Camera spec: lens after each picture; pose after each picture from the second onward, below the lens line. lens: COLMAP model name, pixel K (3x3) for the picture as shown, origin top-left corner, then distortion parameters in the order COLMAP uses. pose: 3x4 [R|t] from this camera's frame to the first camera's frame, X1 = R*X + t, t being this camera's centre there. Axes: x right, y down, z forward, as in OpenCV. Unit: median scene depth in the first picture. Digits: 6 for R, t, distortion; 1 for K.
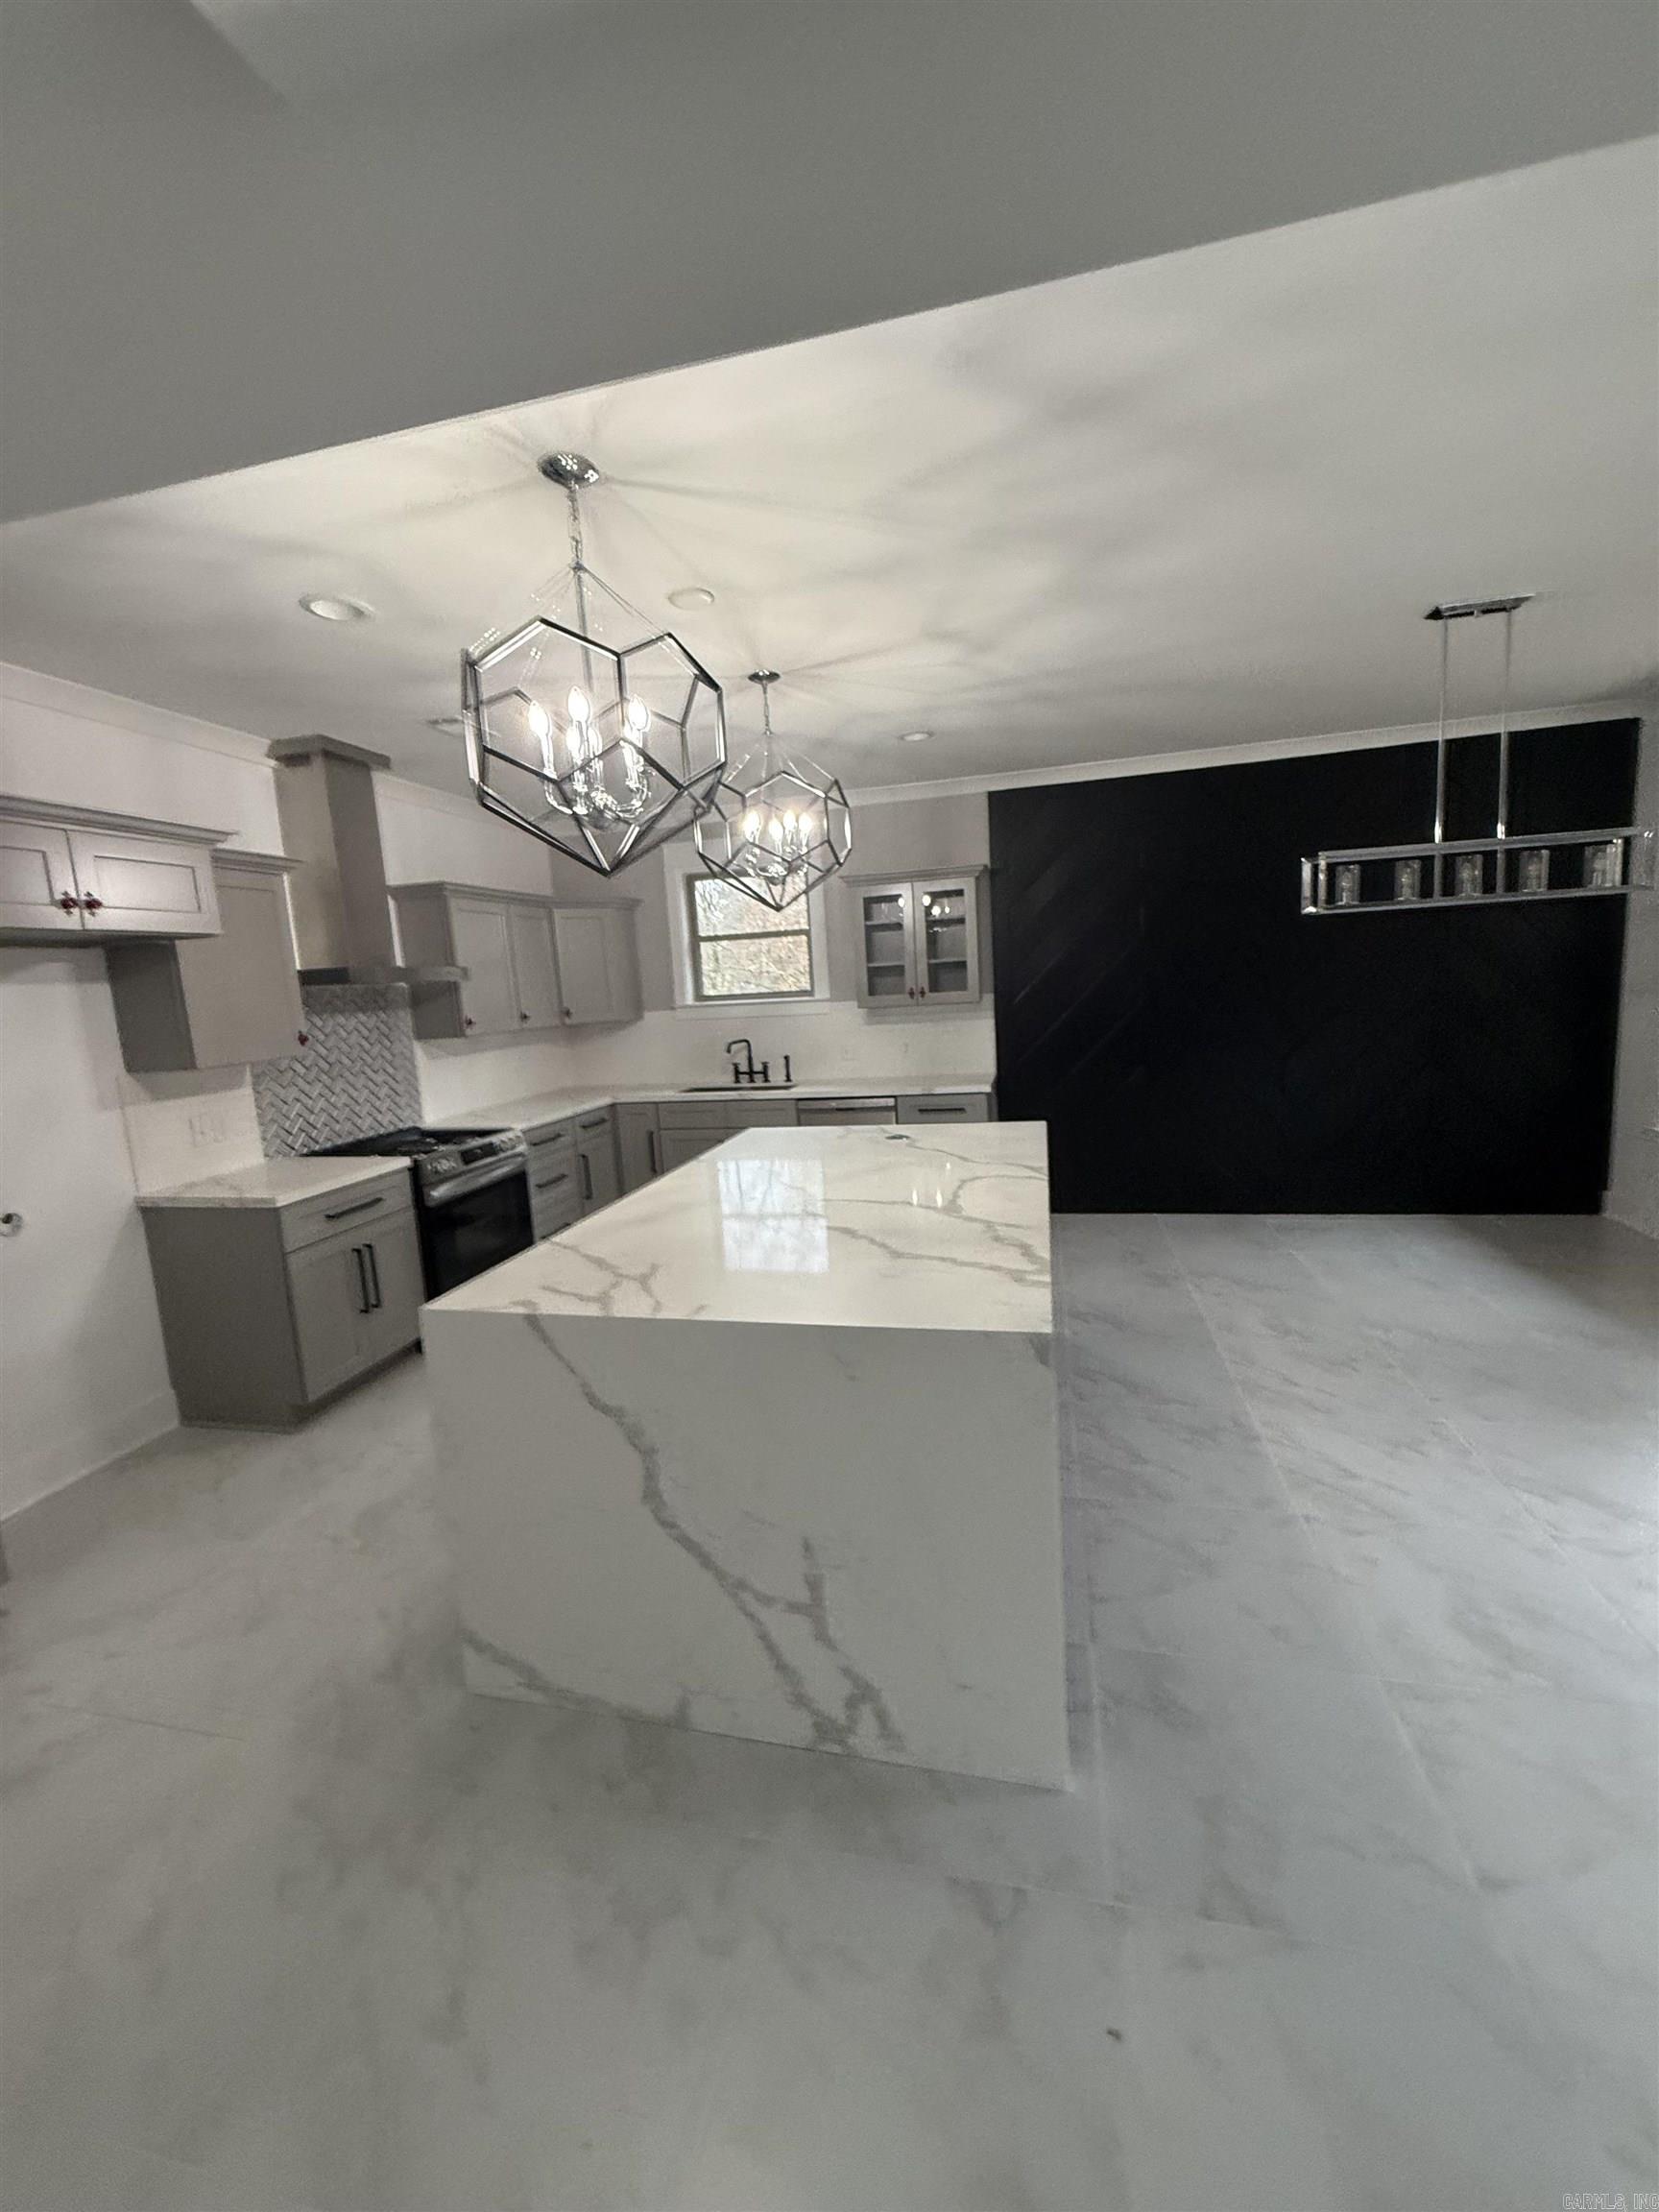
lens RADIAL K [[877.6, 0, 829.9], [0, 877.6, 1101.2], [0, 0, 1]] dist [0.002250, 0.000202]
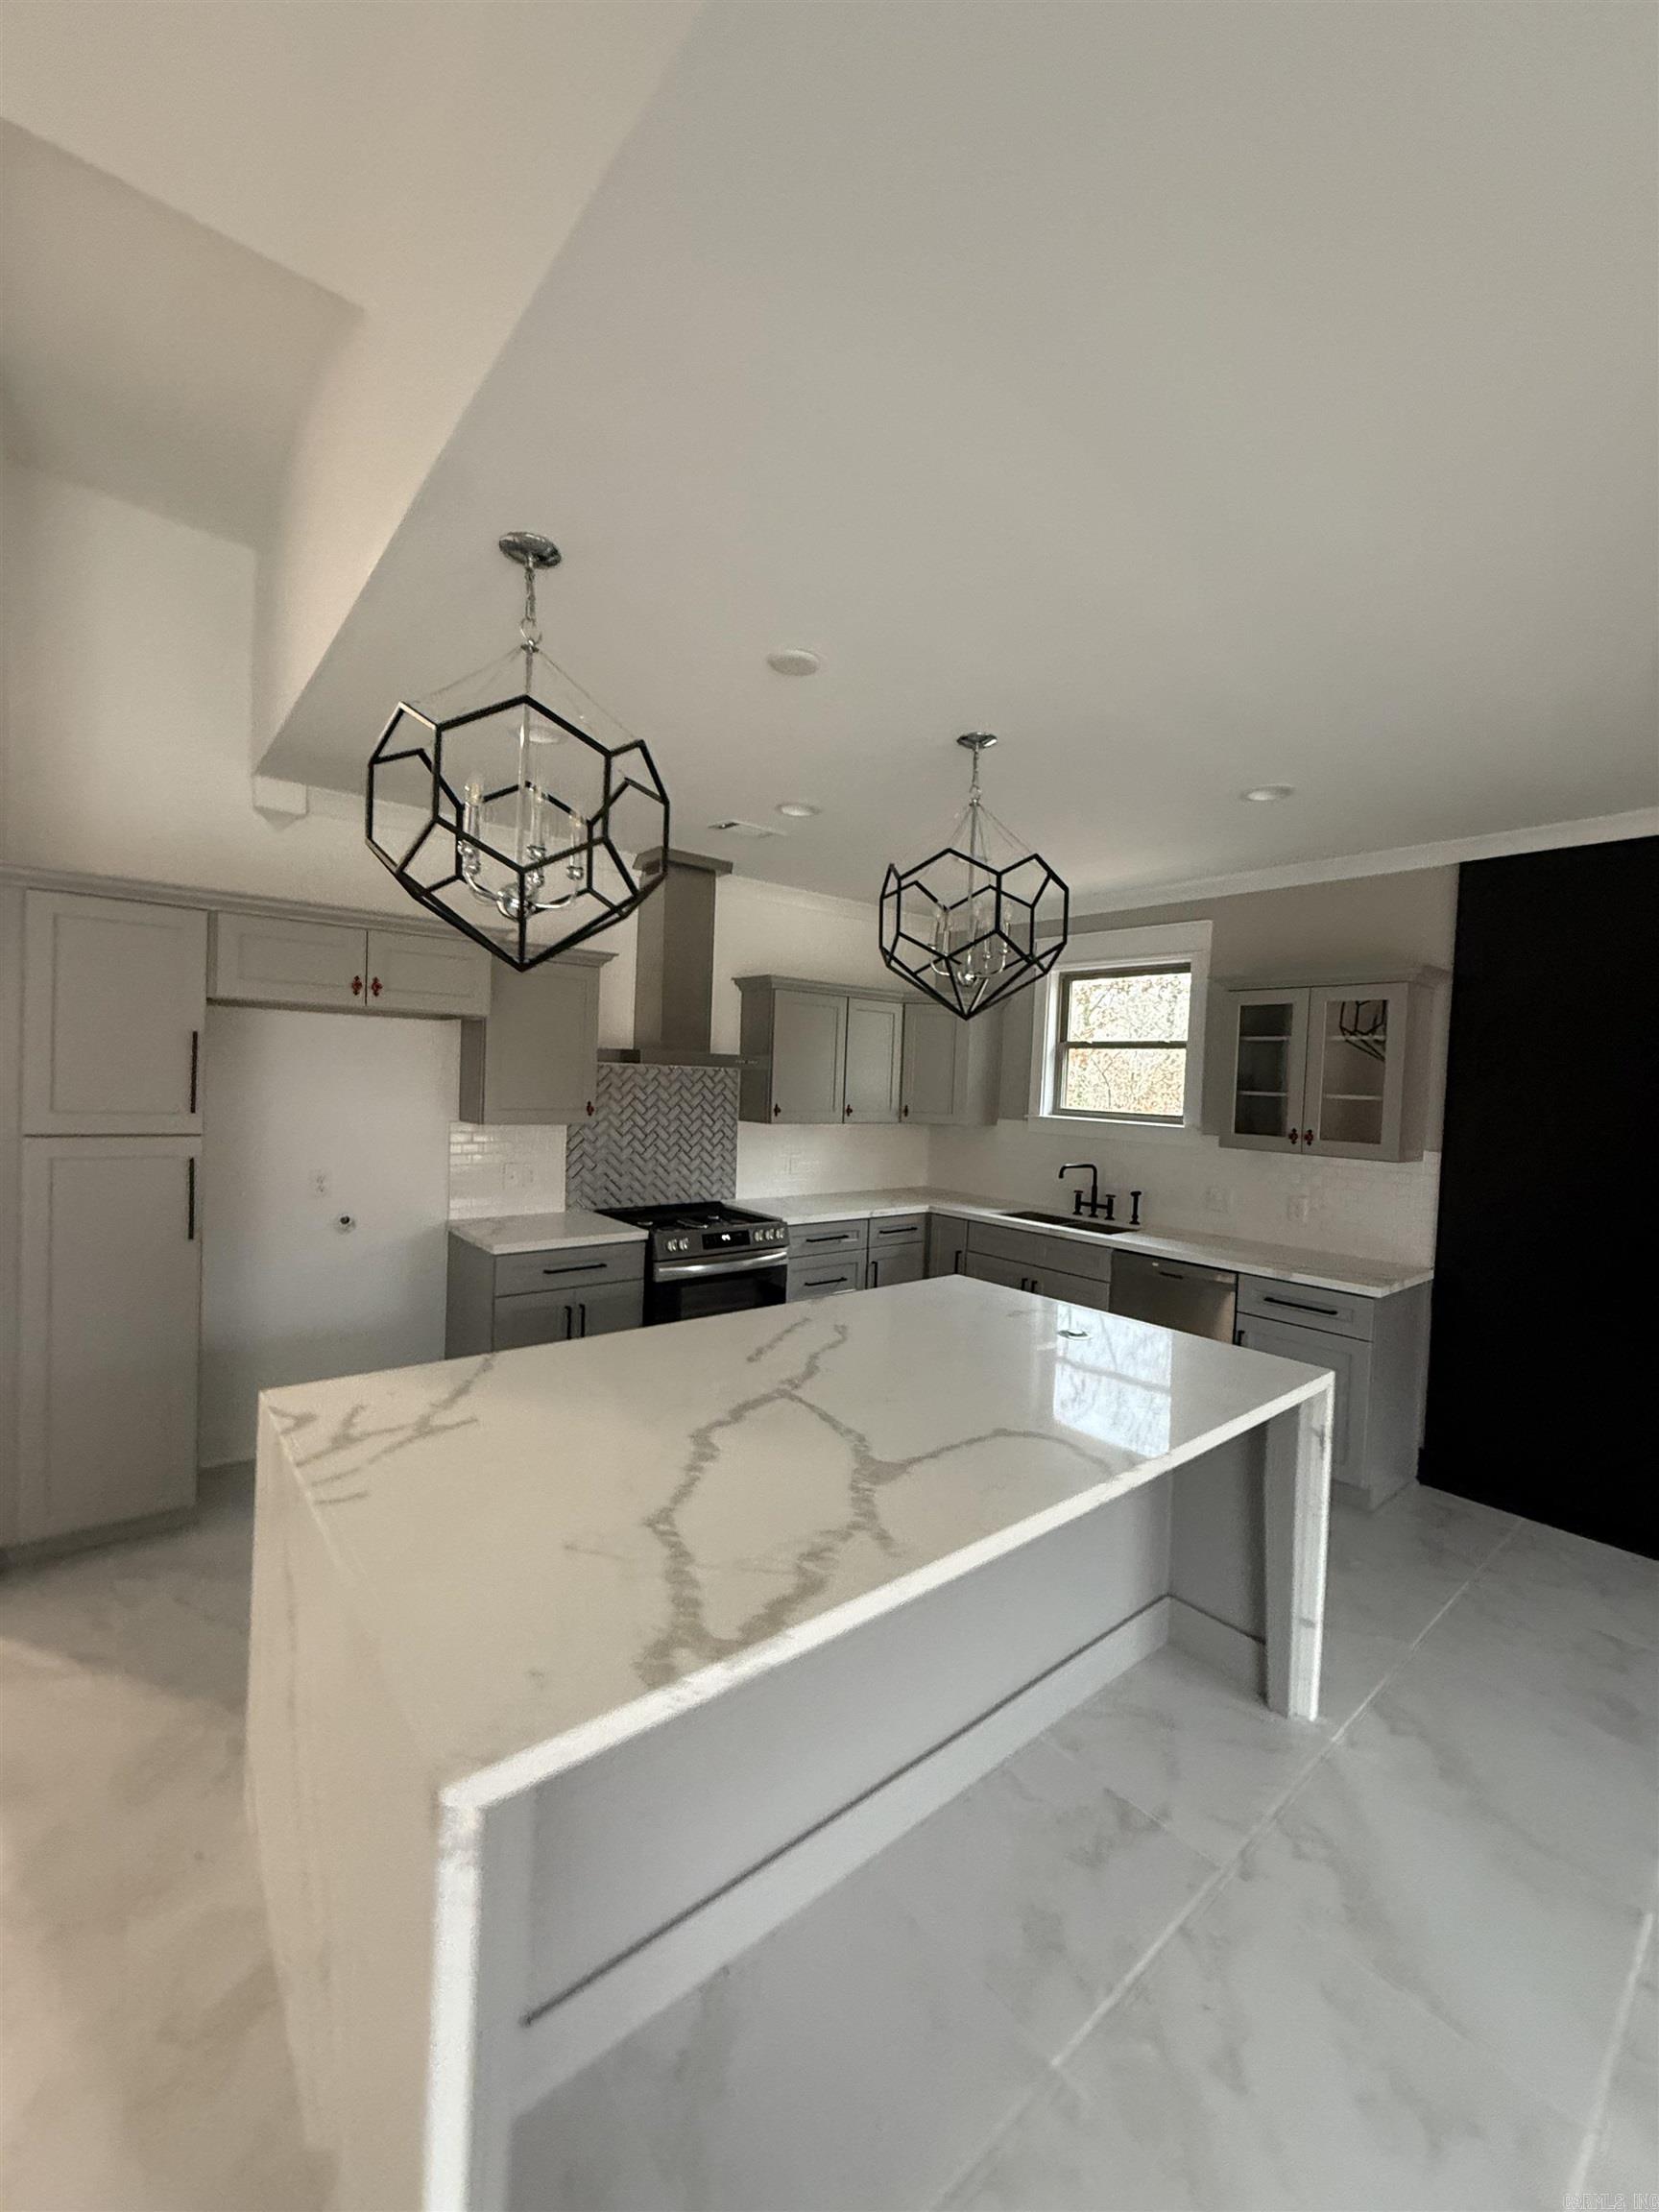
lens RADIAL K [[875.0, 0, 831.1], [0, 875.0, 1102.7], [0, 0, 1]] dist [-0.000238, -0.000232]
pose [[0.798744, 0.107113, -0.592060, 0.330597], [-0.167221, 0.984778, -0.047436, -0.080949], [0.577966, 0.136894, 0.804497, 0.290285]]
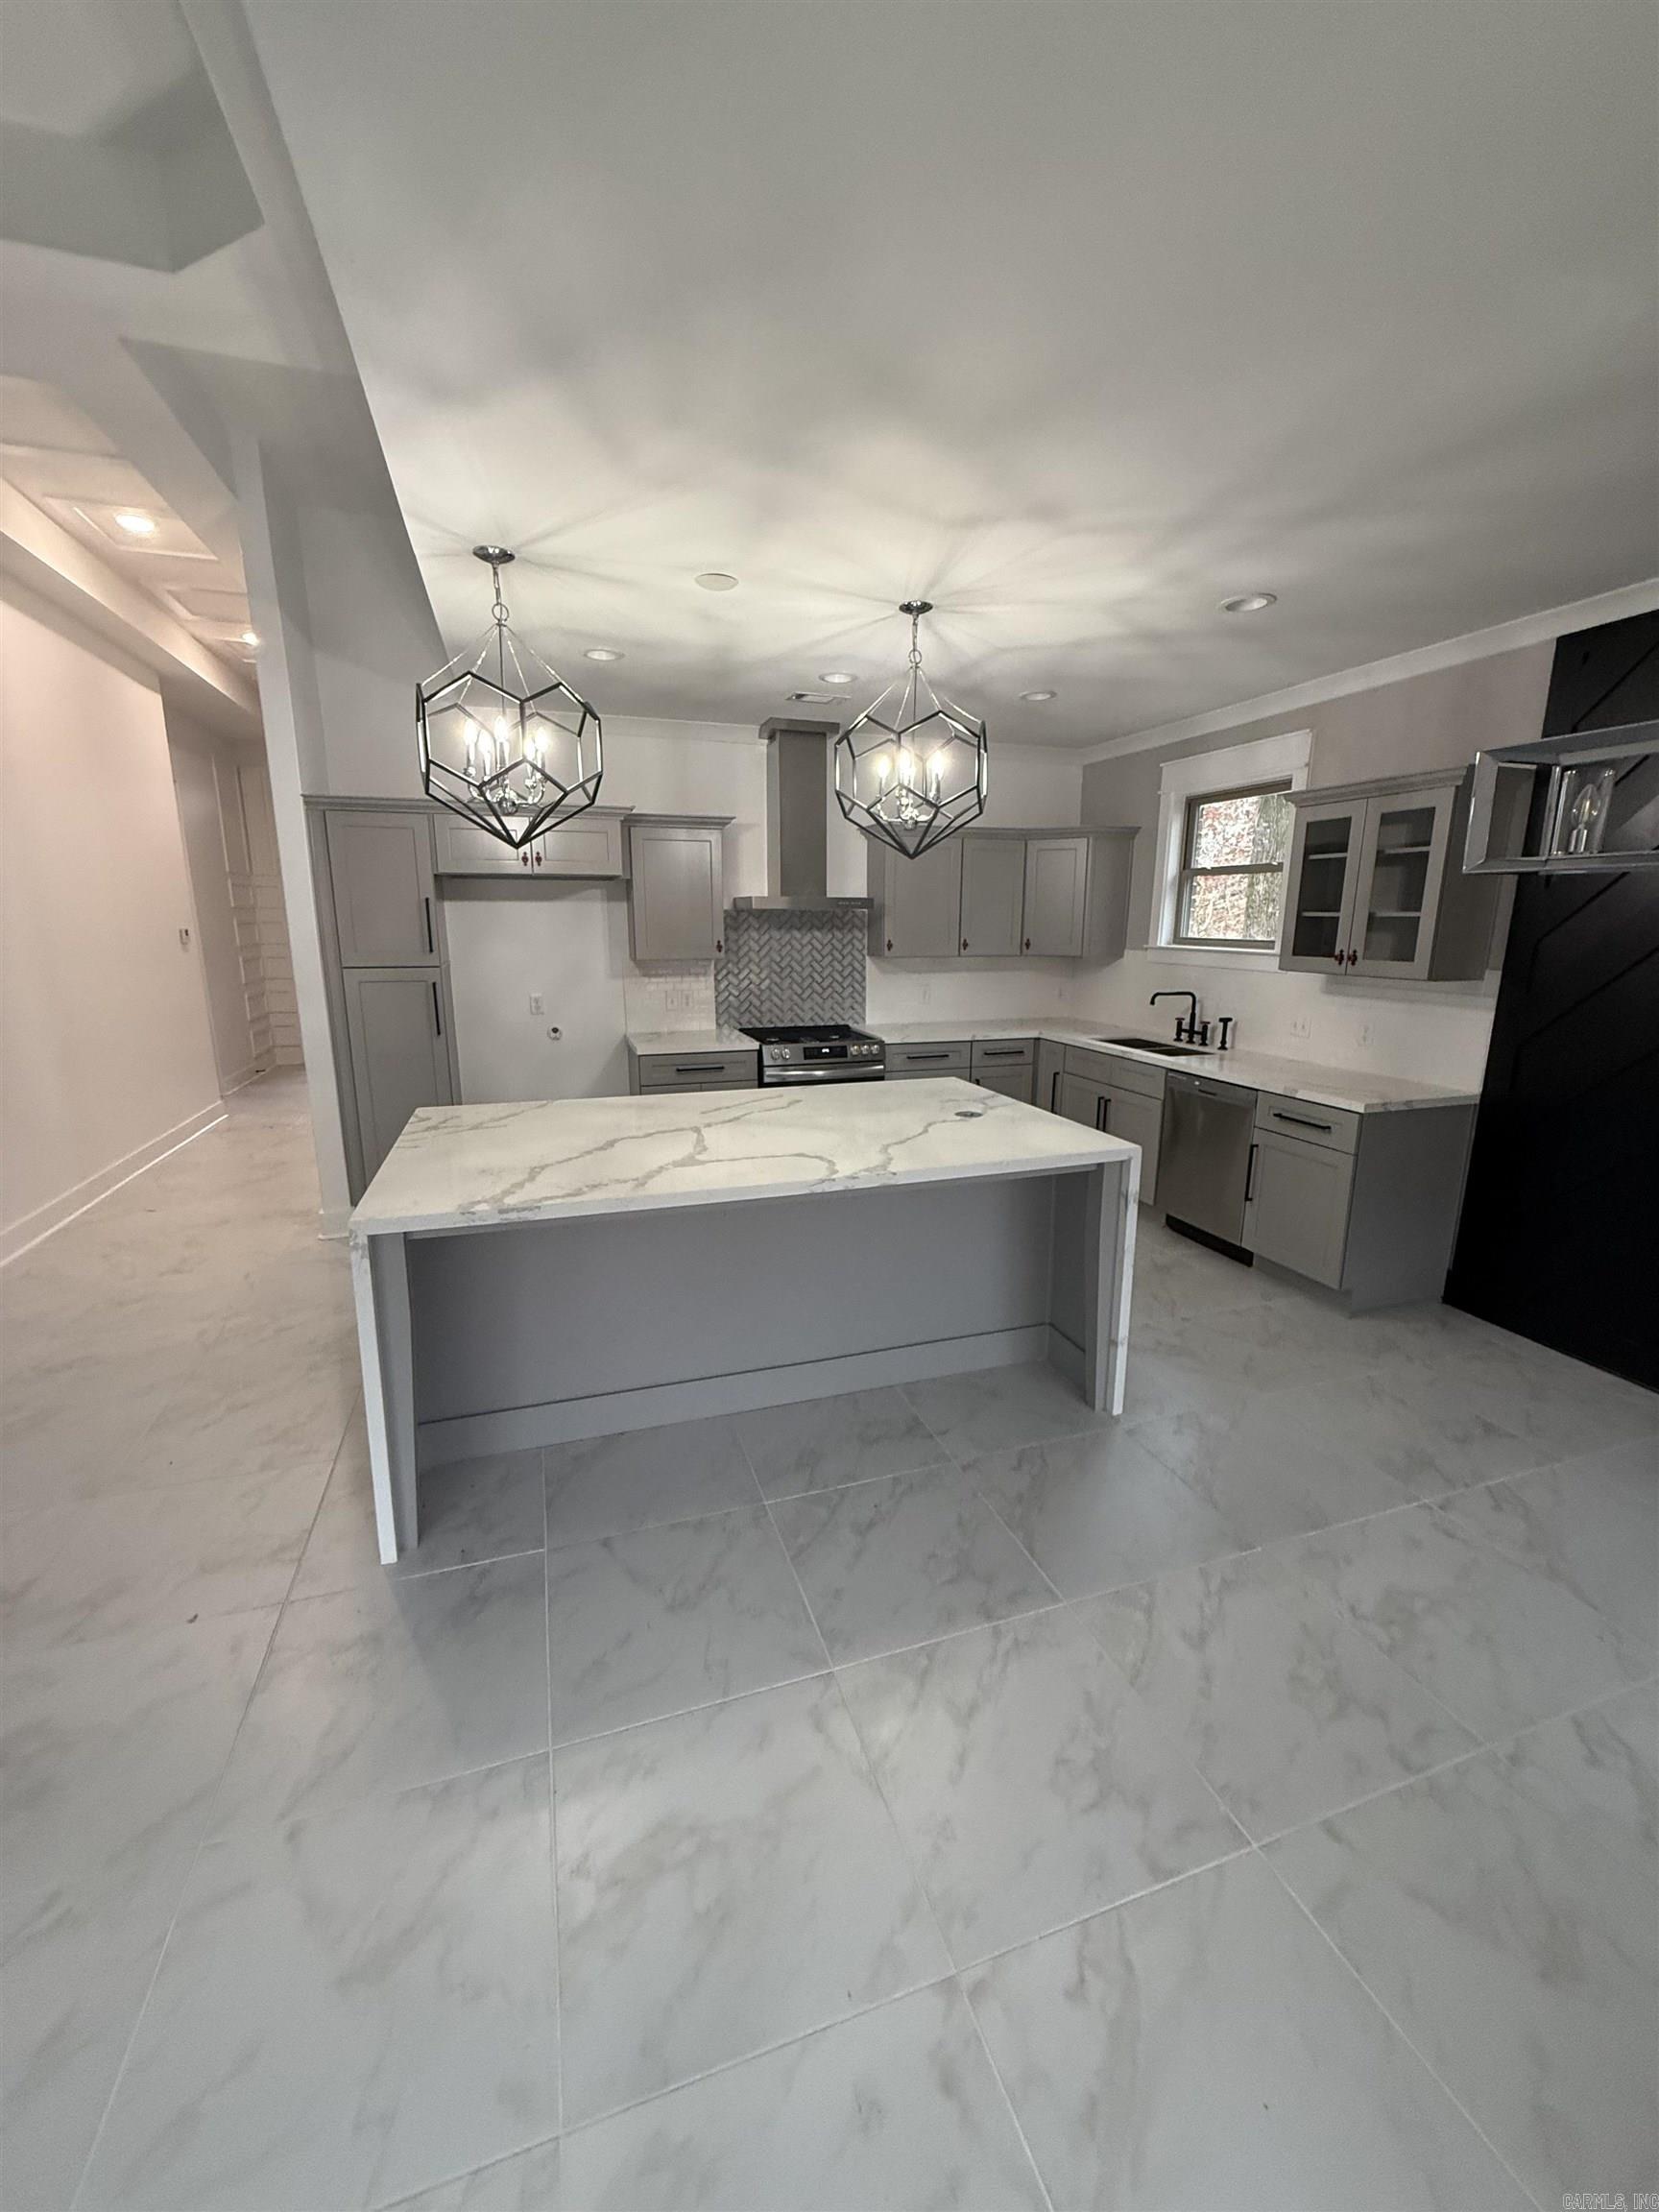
lens RADIAL K [[876.2, 0, 831.3], [0, 876.2, 1103.7], [0, 0, 1]] dist [-0.001357, 0.000050]
pose [[0.527630, 0.236133, -0.815995, 0.753380], [-0.151377, 0.971350, 0.183208, -0.116415], [0.835878, 0.026857, 0.548258, 0.401595]]
